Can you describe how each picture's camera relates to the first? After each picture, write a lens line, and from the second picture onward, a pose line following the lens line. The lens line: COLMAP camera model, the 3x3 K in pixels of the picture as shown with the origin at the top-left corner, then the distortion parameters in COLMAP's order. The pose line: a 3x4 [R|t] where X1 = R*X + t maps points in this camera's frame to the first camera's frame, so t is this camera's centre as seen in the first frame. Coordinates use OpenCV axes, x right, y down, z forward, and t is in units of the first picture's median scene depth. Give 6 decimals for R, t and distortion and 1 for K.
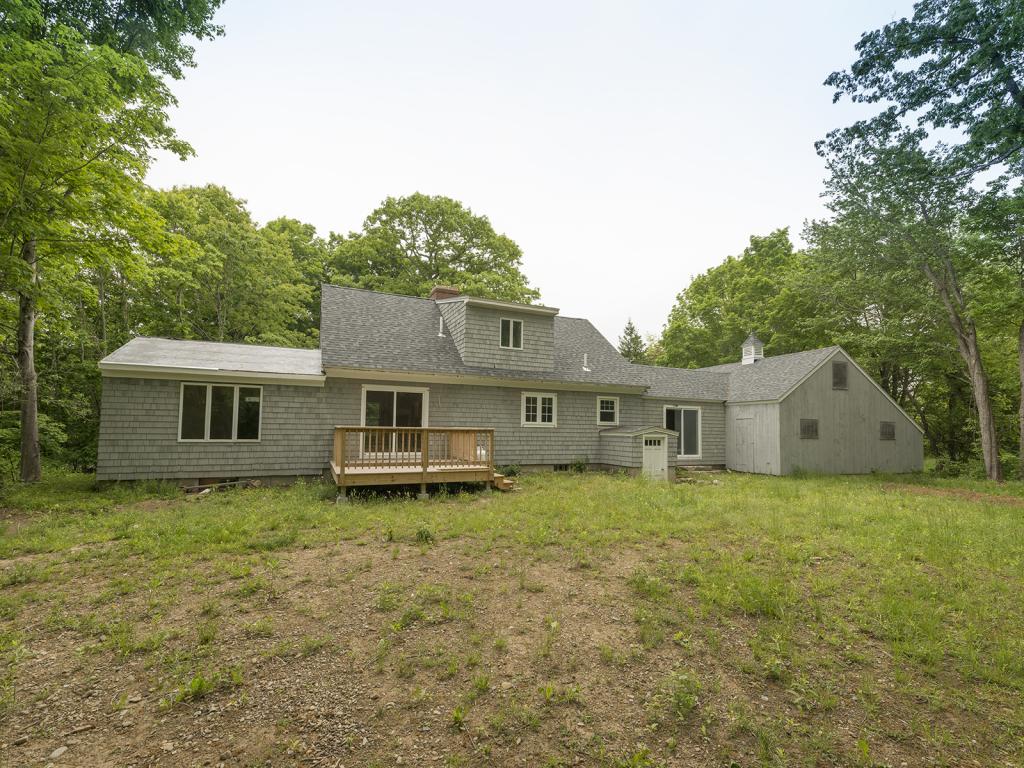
lens RADIAL K [[412.9, 0, 512.1], [0, 412.9, 414.3], [0, 0, 1]] dist [0.000347, 0.000023]
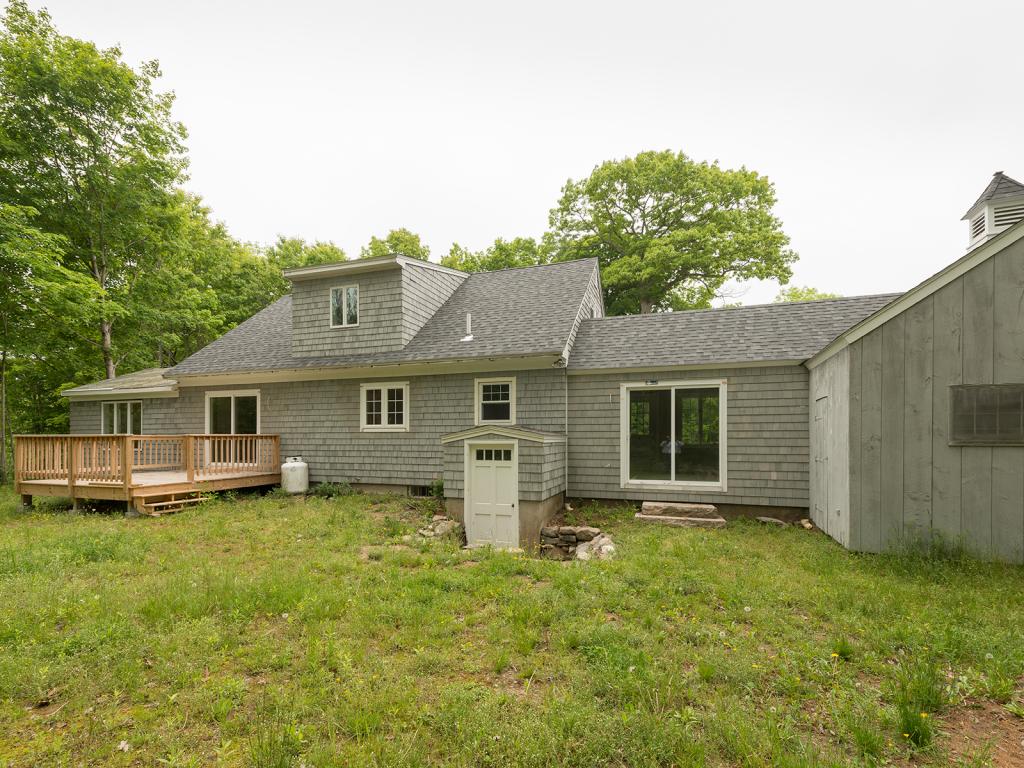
lens RADIAL K [[439.5, 0, 513.3], [0, 439.5, 439.1], [0, 0, 1]] dist [0.001844, 0.000184]
pose [[0.772157, -0.014259, -0.635271, 0.716381], [0.036769, 0.999076, 0.022266, 0.035477], [0.634367, -0.040551, 0.771968, 0.562902]]
